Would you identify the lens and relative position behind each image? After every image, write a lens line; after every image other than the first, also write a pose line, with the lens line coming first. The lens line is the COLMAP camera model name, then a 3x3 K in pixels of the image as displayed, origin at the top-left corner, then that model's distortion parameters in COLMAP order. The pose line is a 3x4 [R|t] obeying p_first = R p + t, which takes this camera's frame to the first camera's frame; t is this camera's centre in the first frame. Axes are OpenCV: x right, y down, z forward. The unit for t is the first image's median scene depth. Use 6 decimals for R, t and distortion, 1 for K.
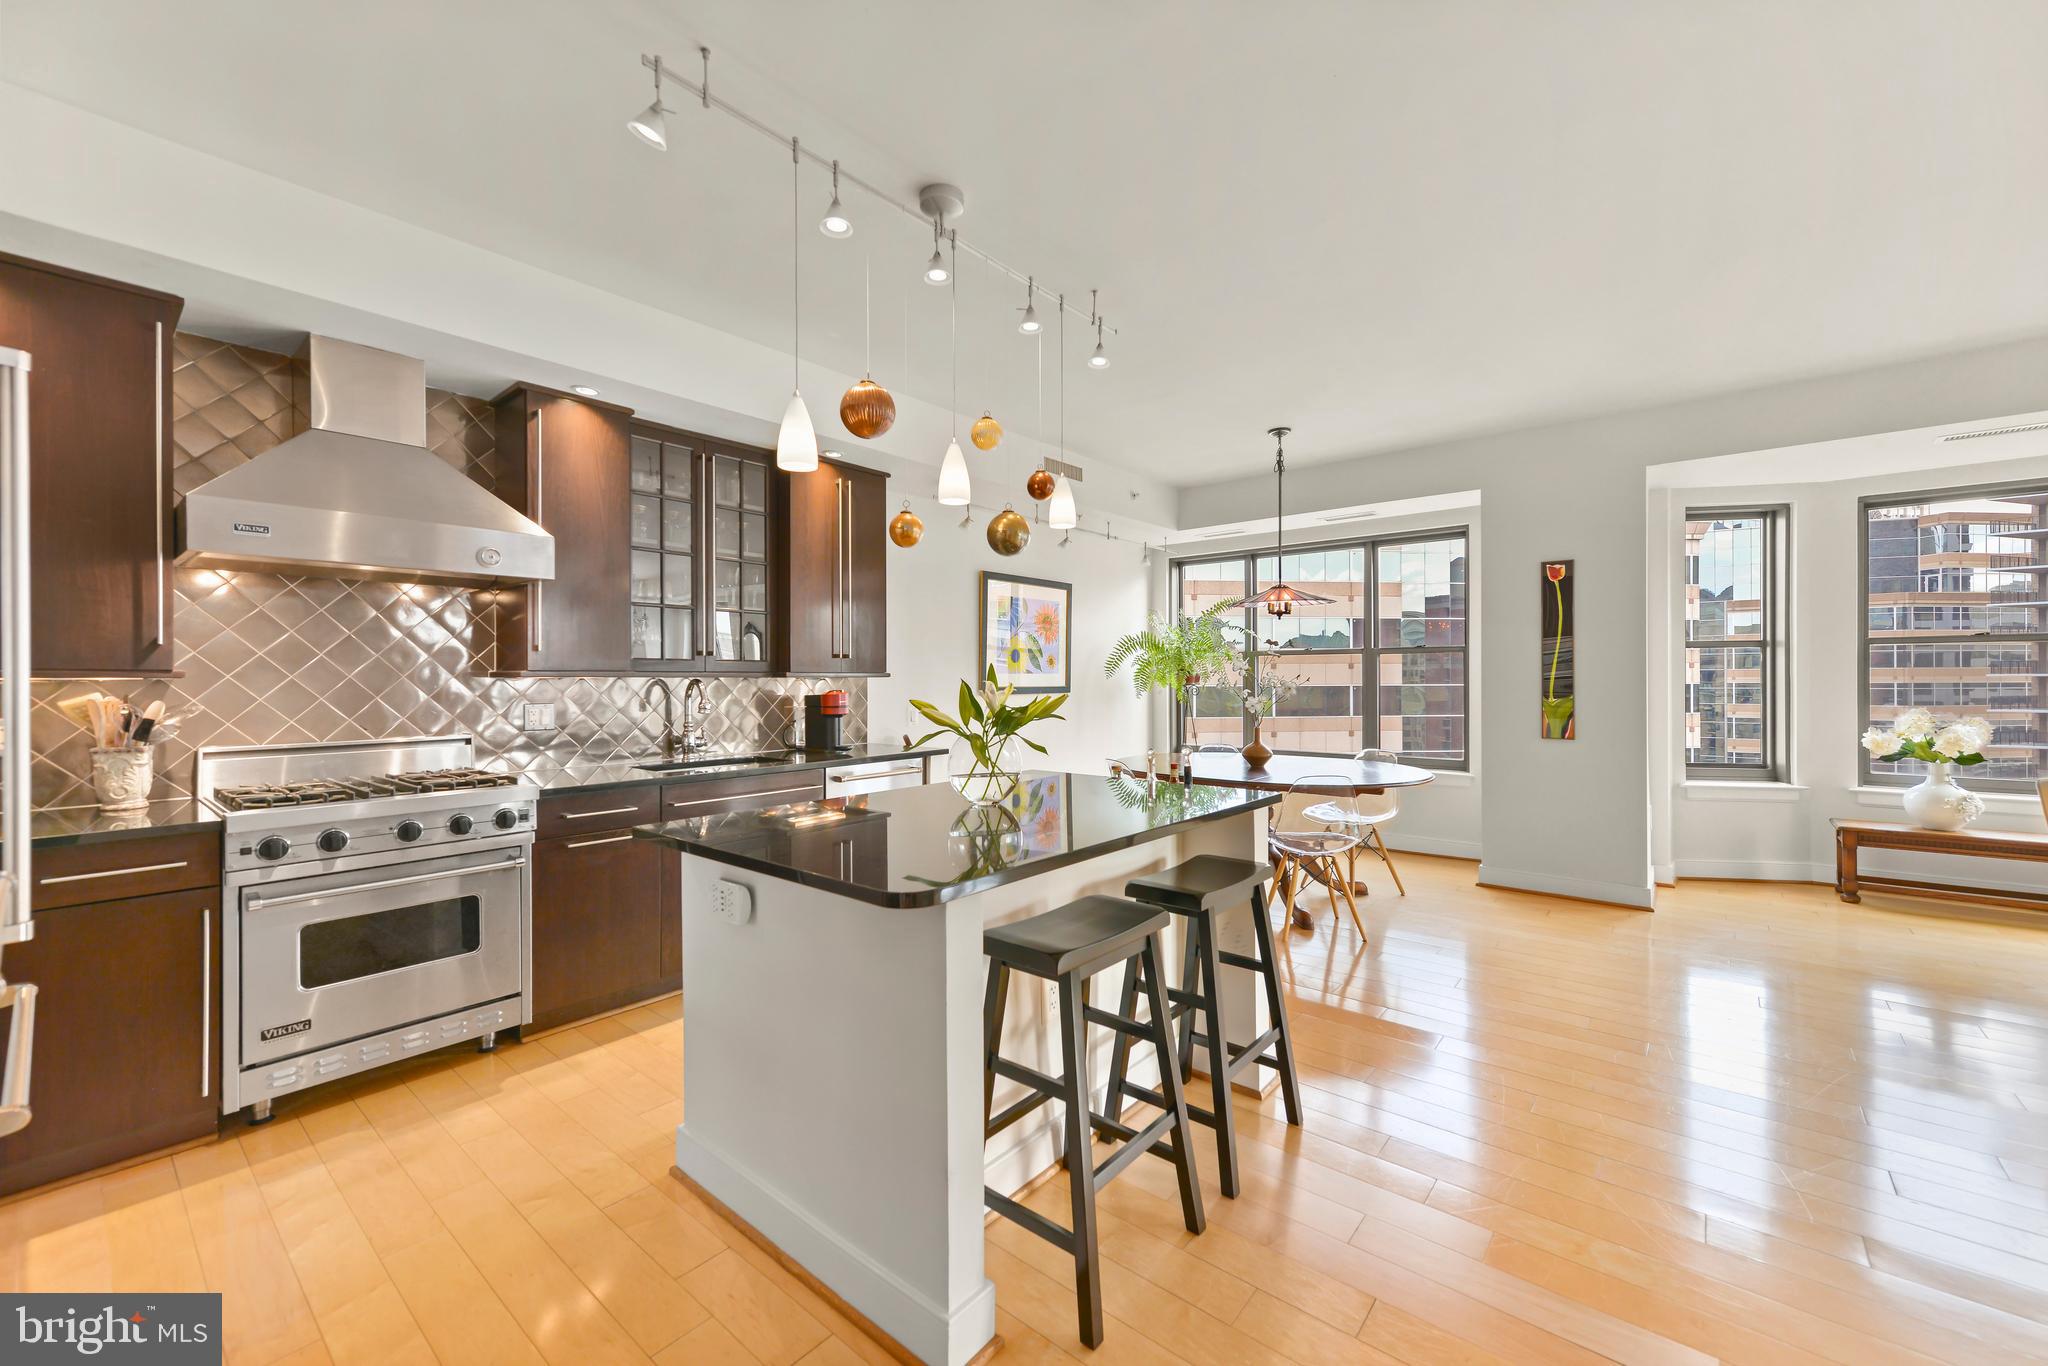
lens RADIAL K [[818.5, 0, 1026.4], [0, 818.5, 677.7], [0, 0, 1]] dist [0.011878, -0.002994]
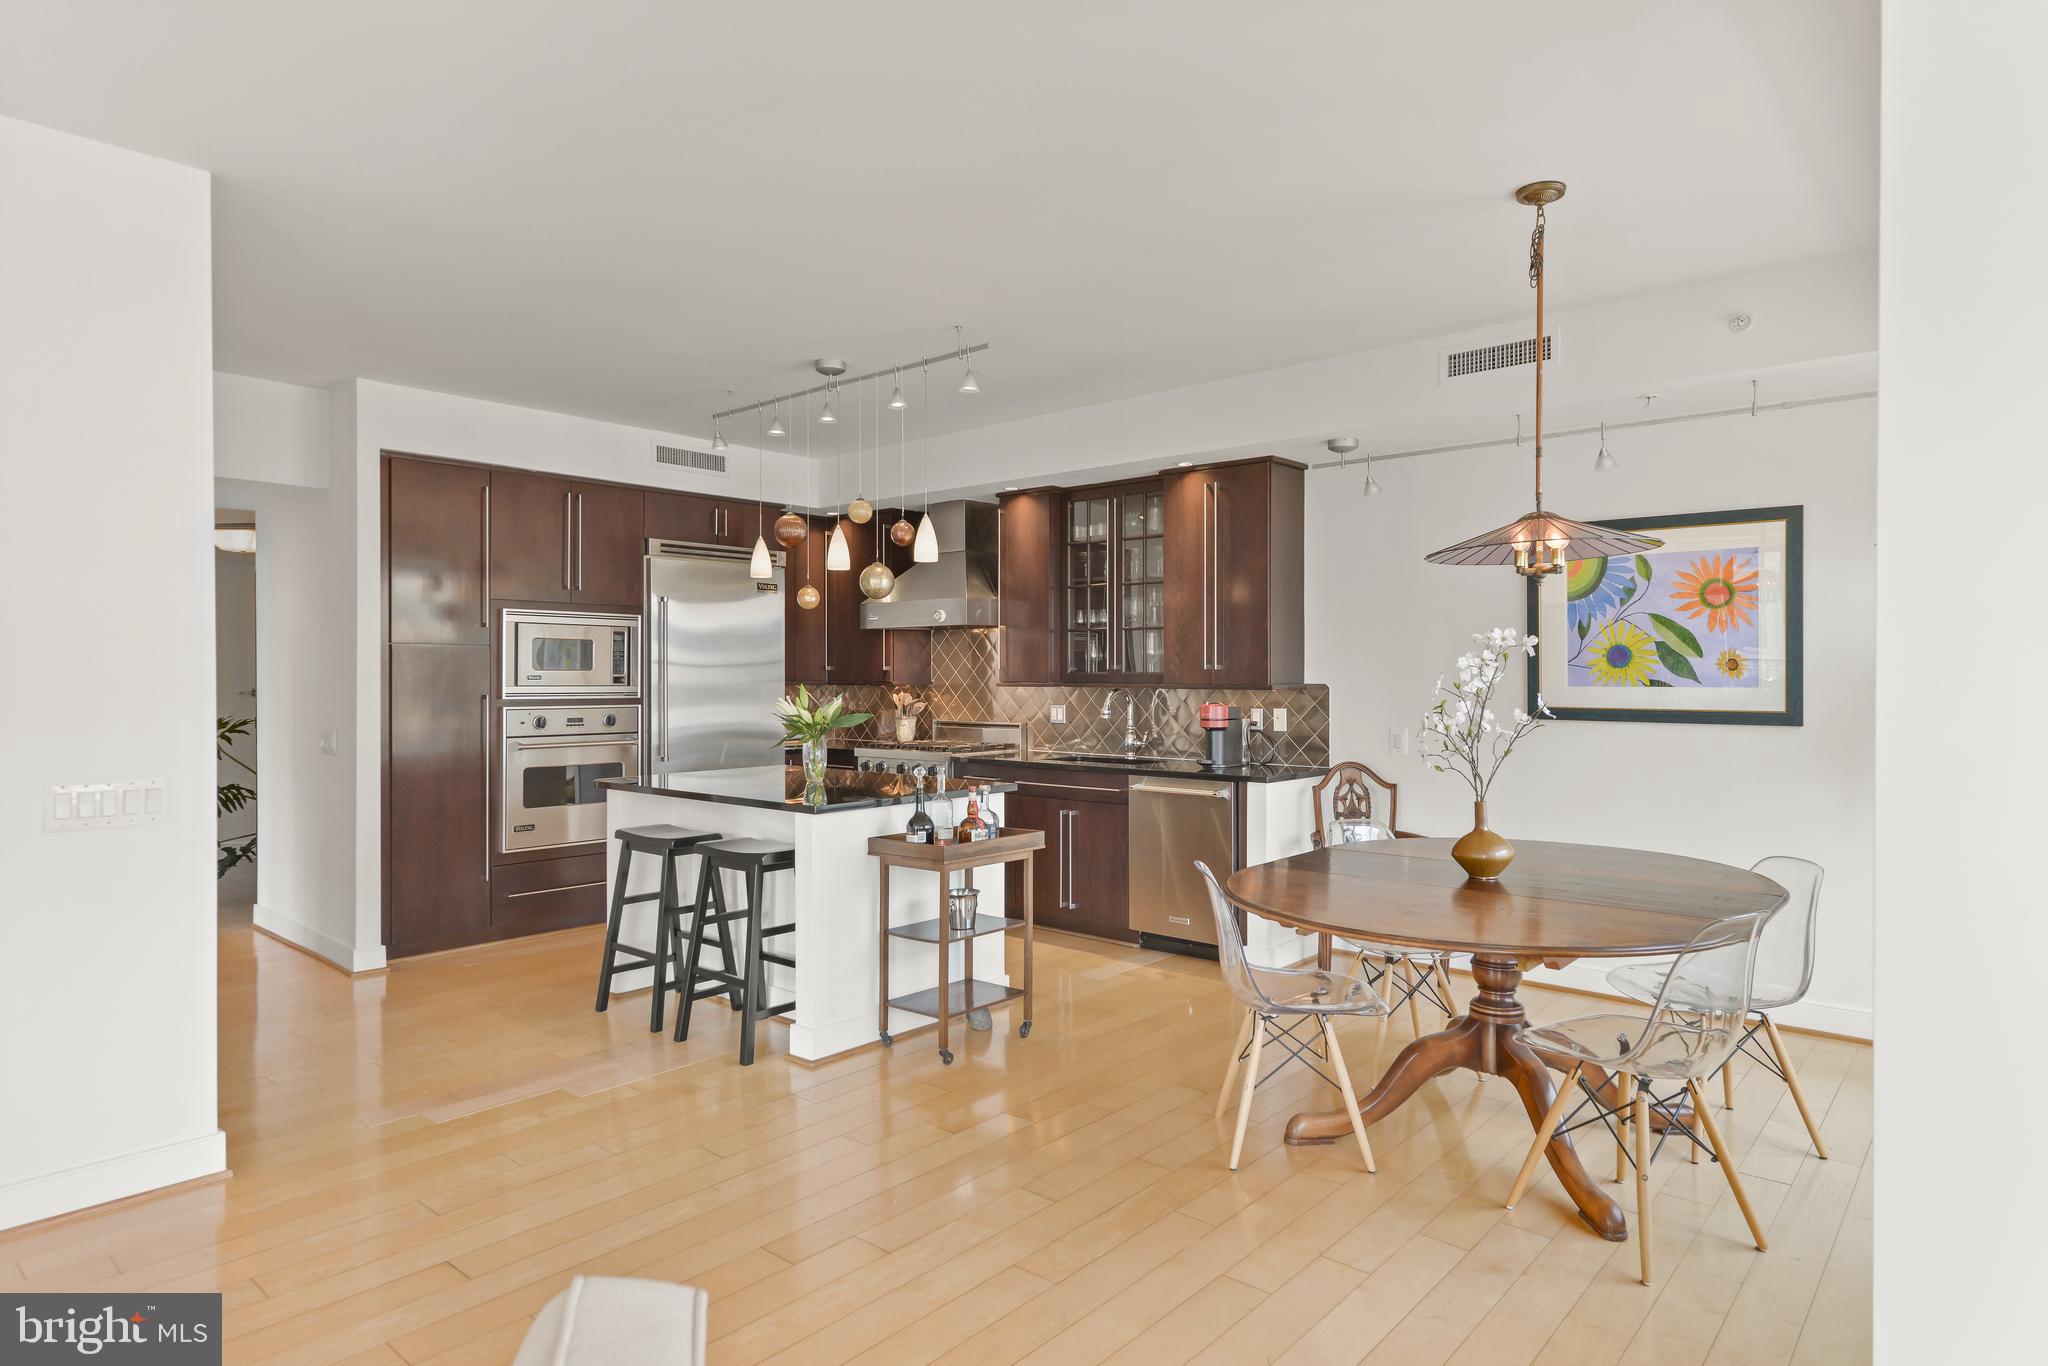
lens RADIAL K [[1163.6, 0, 1022.4], [0, 1163.6, 682.2], [0, 0, 1]] dist [-0.009318, -0.000694]
pose [[-0.029399, 0.012754, -0.999486, 1.215379], [0.002101, 0.999917, 0.012697, -0.028155], [0.999566, -0.001726, -0.029424, 0.871355]]
